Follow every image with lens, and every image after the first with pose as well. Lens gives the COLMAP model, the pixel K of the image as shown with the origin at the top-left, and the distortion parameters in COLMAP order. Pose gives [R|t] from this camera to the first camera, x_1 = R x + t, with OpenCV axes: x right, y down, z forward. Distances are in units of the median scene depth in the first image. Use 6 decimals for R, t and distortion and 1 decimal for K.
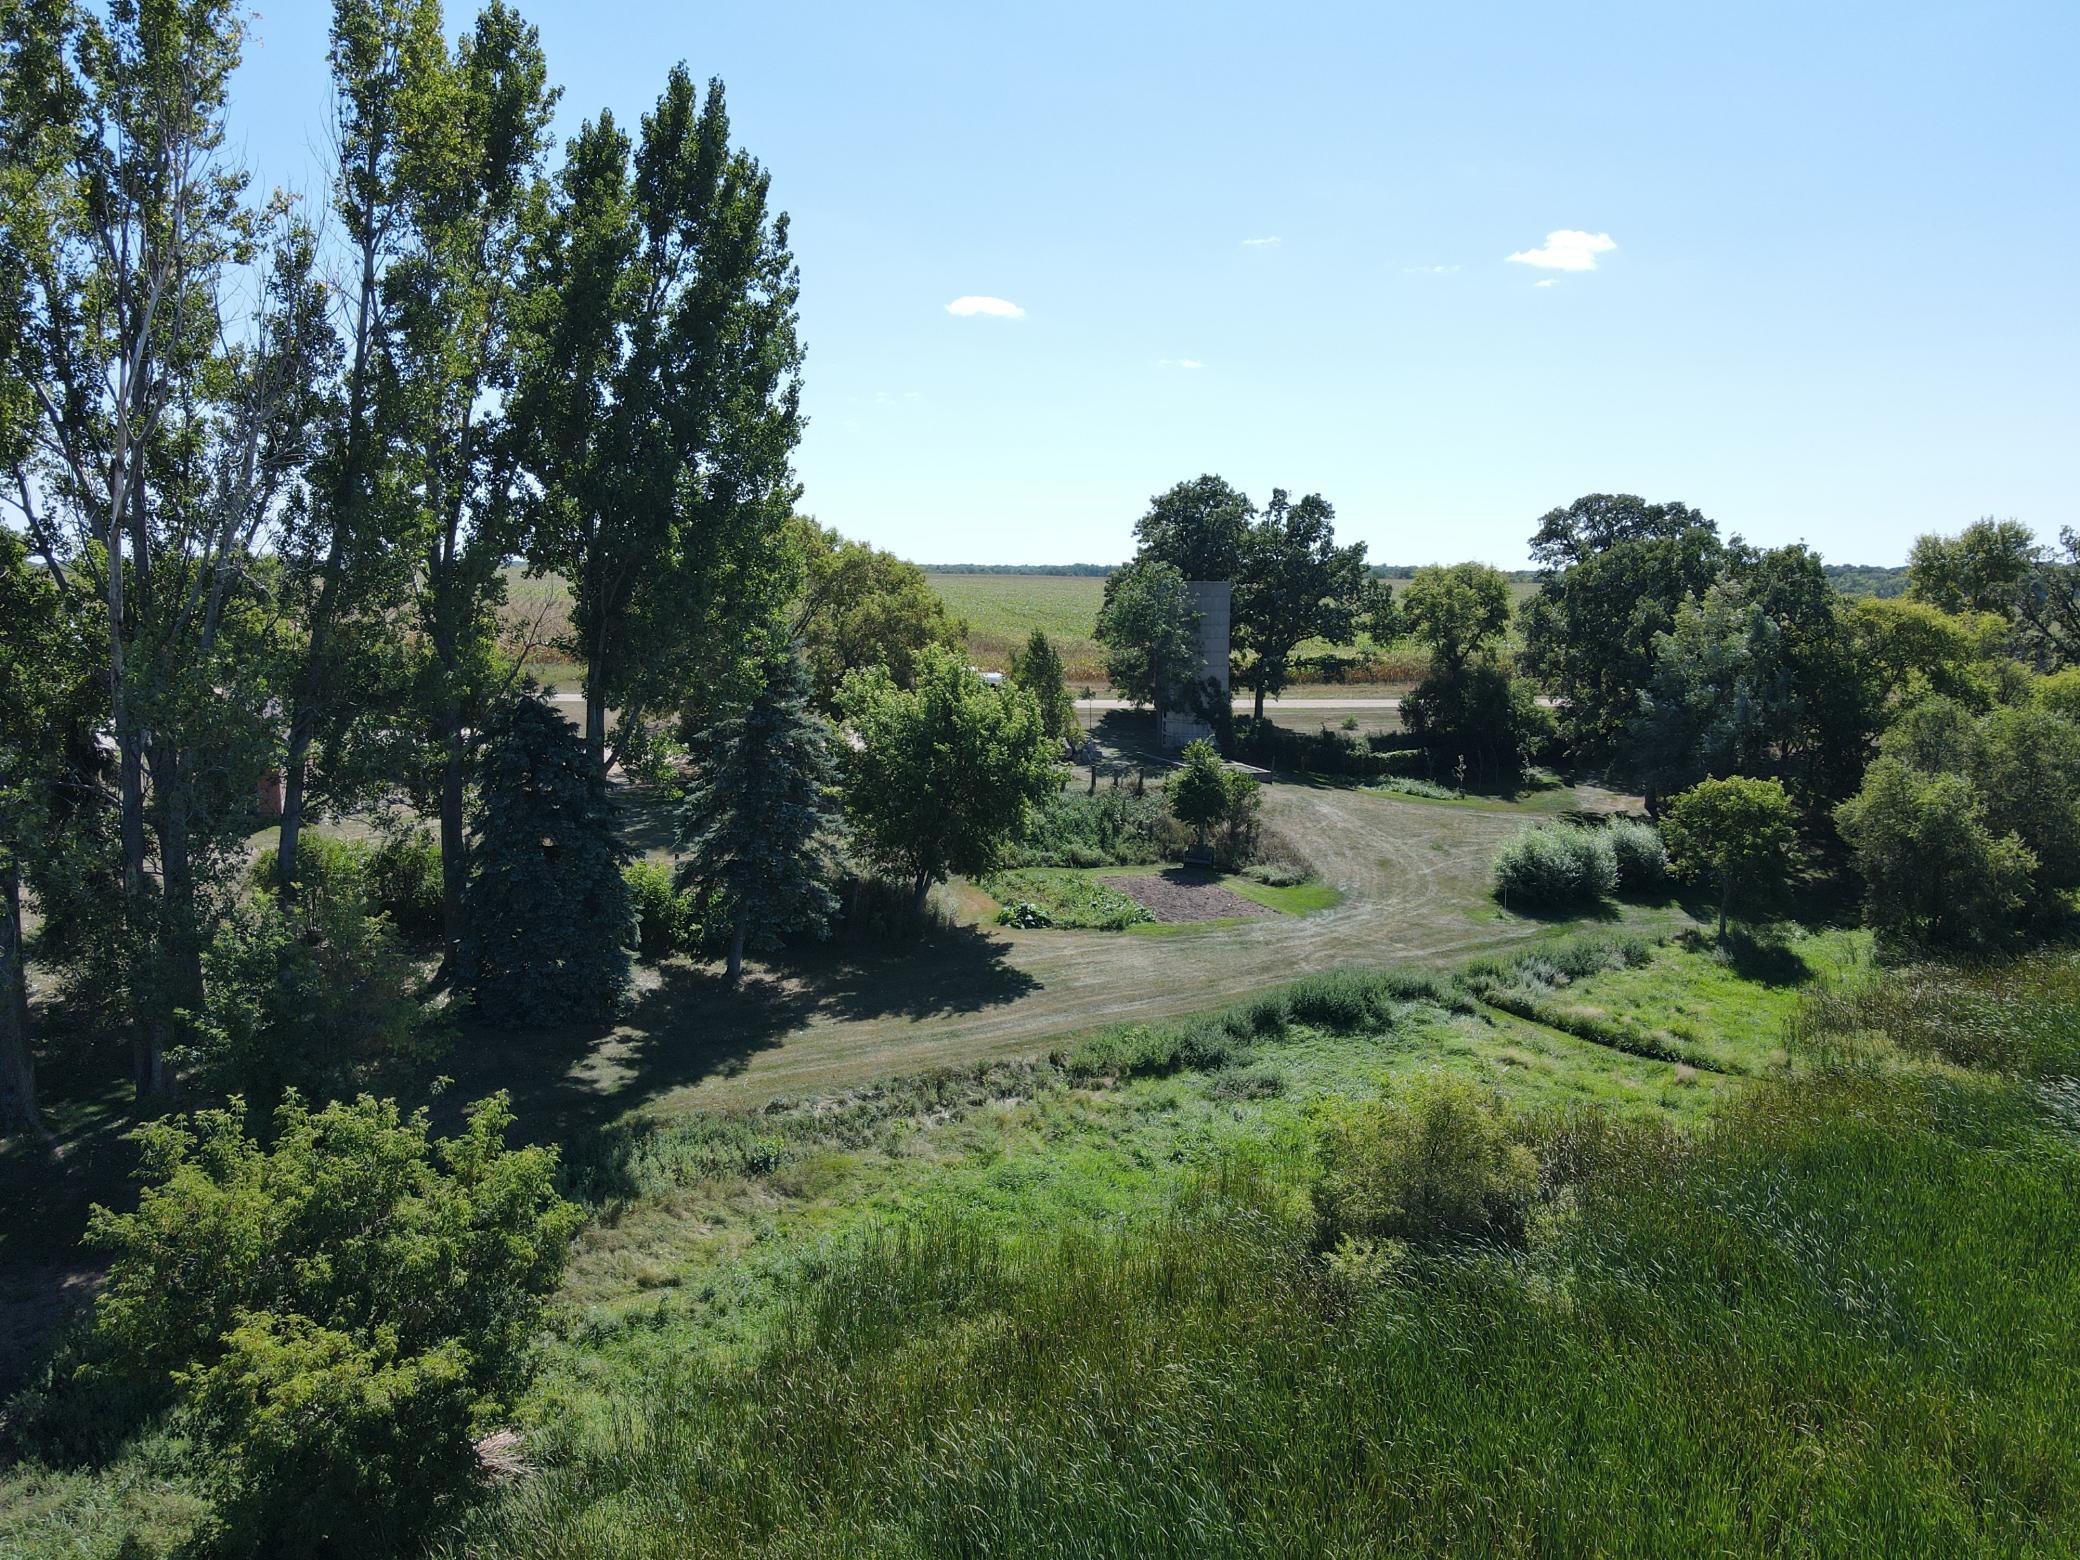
lens RADIAL K [[1524.4, 0, 1034.9], [0, 1524.4, 780.5], [0, 0, 1]] dist [0.000870, 0.029514]
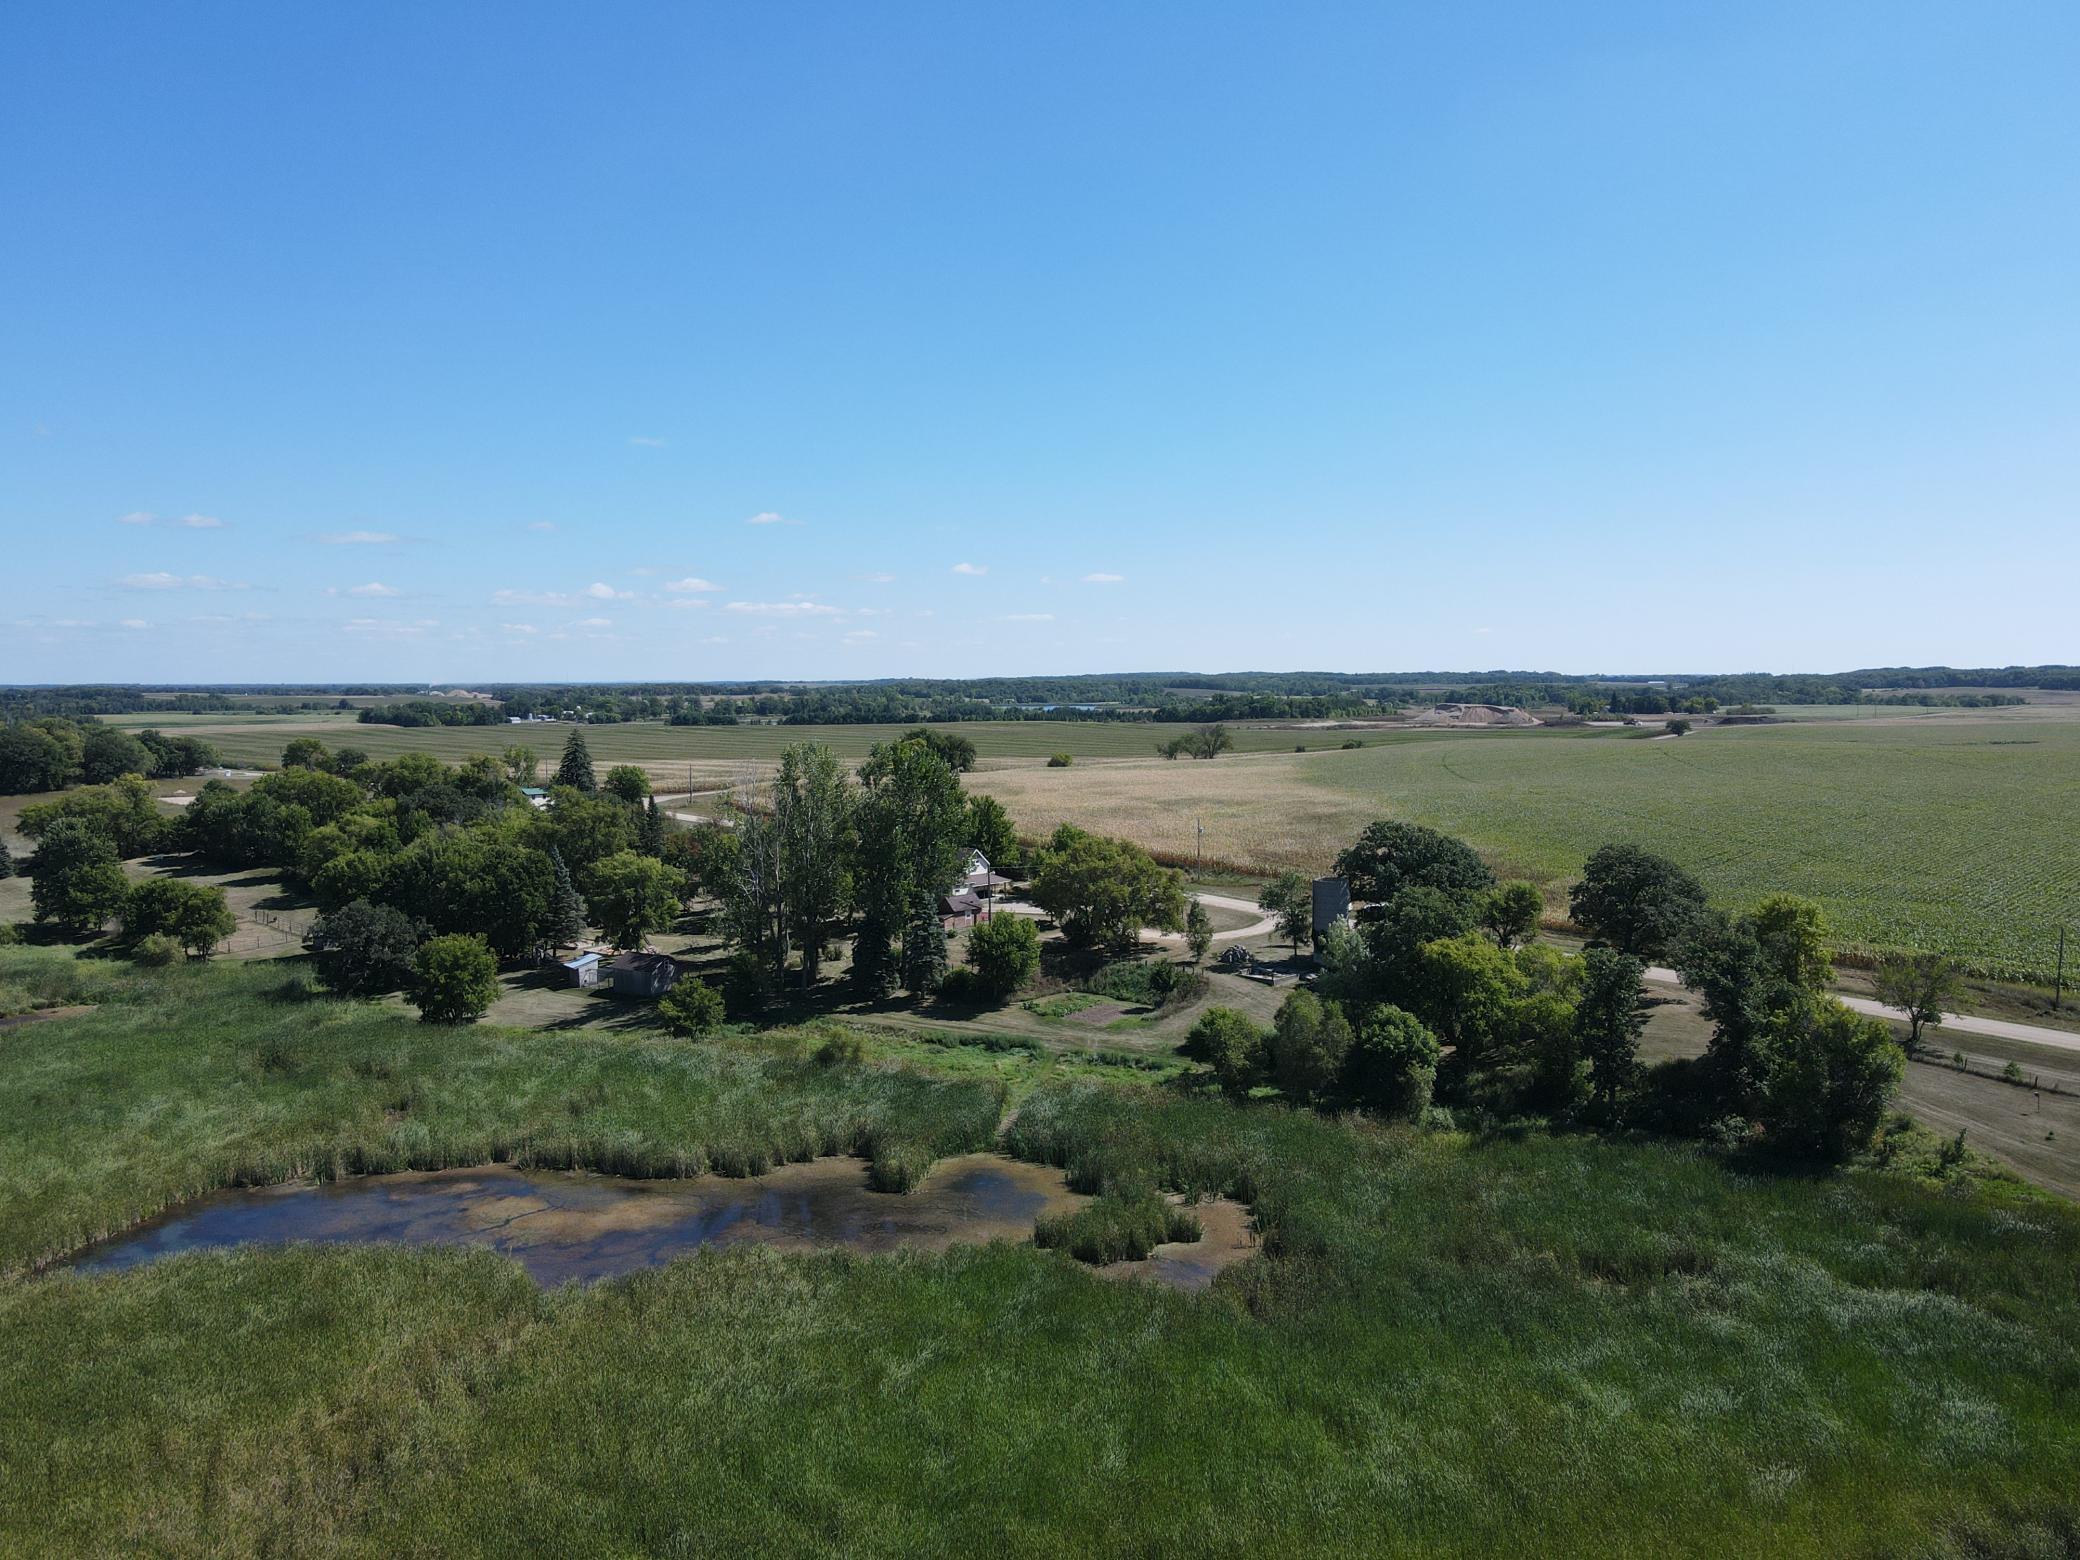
lens RADIAL K [[1524.4, 0, 1035.0], [0, 1524.4, 761.8], [0, 0, 1]] dist [0.000870, 0.029514]
pose [[0.472424, 0.040079, -0.880460, 3.619655], [-0.101900, 0.994750, -0.009394, -0.489102], [0.875461, 0.094157, 0.474028, -0.569579]]
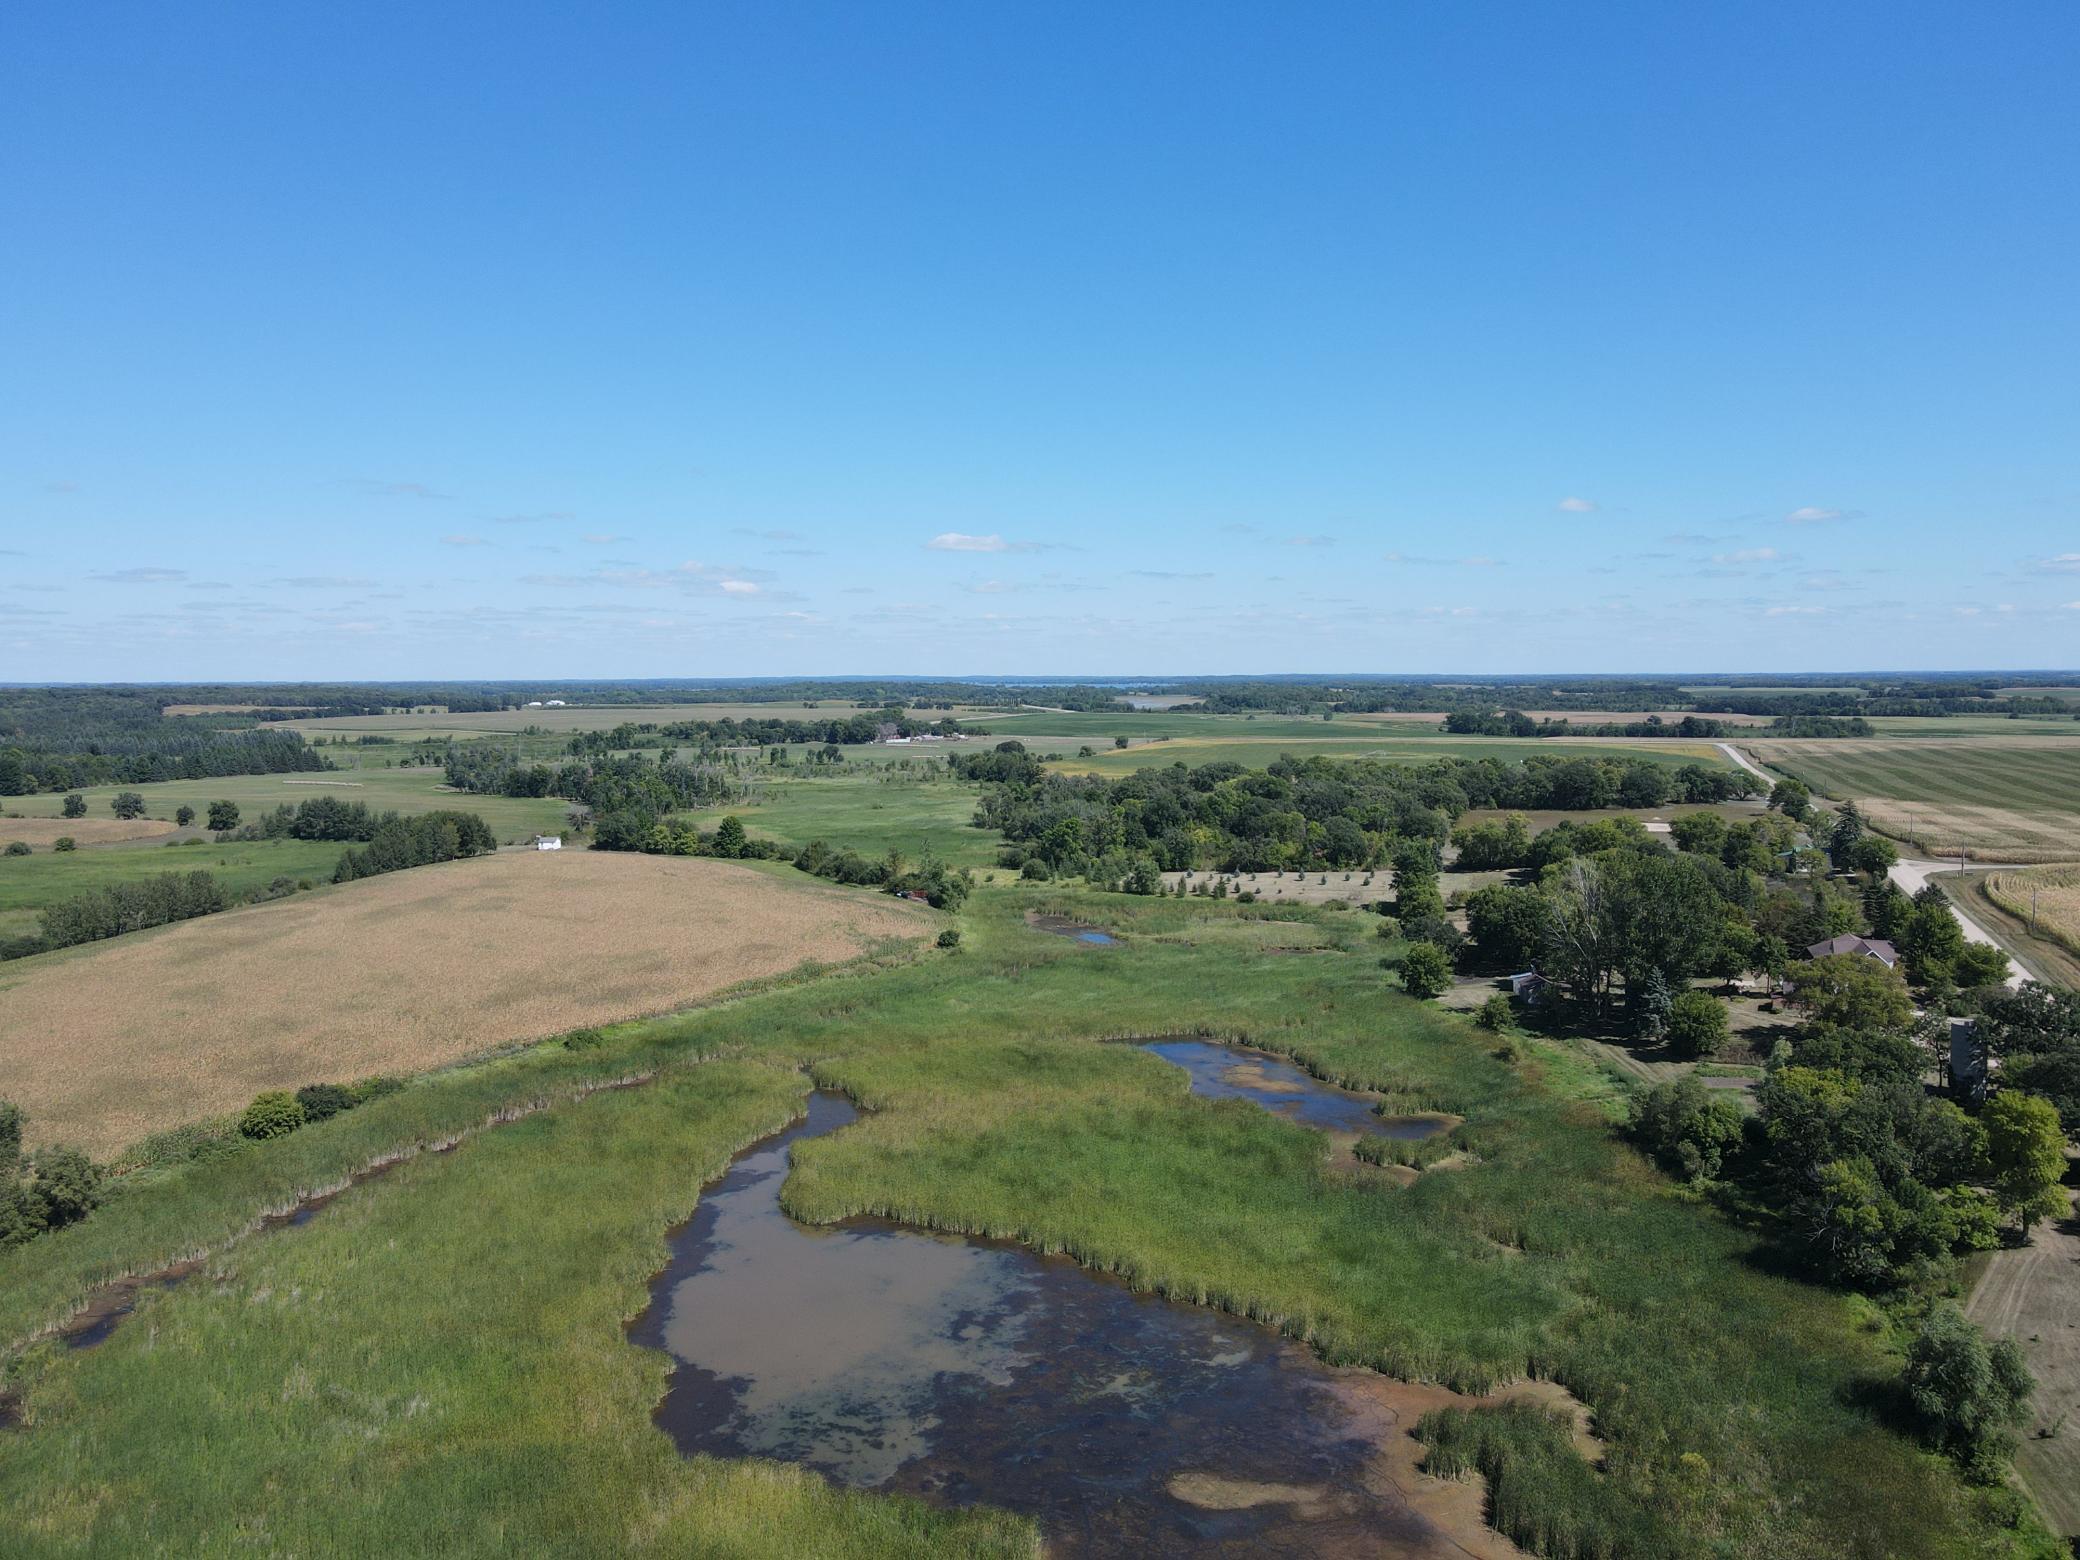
lens RADIAL K [[1524.4, 0, 1043.1], [0, 1524.4, 777.6], [0, 0, 1]] dist [0.000870, 0.029514]
pose [[-0.592777, 0.053095, -0.803615, 5.955717], [-0.095736, 0.986104, 0.135771, -1.452759], [0.799656, 0.157417, -0.579457, 2.640730]]
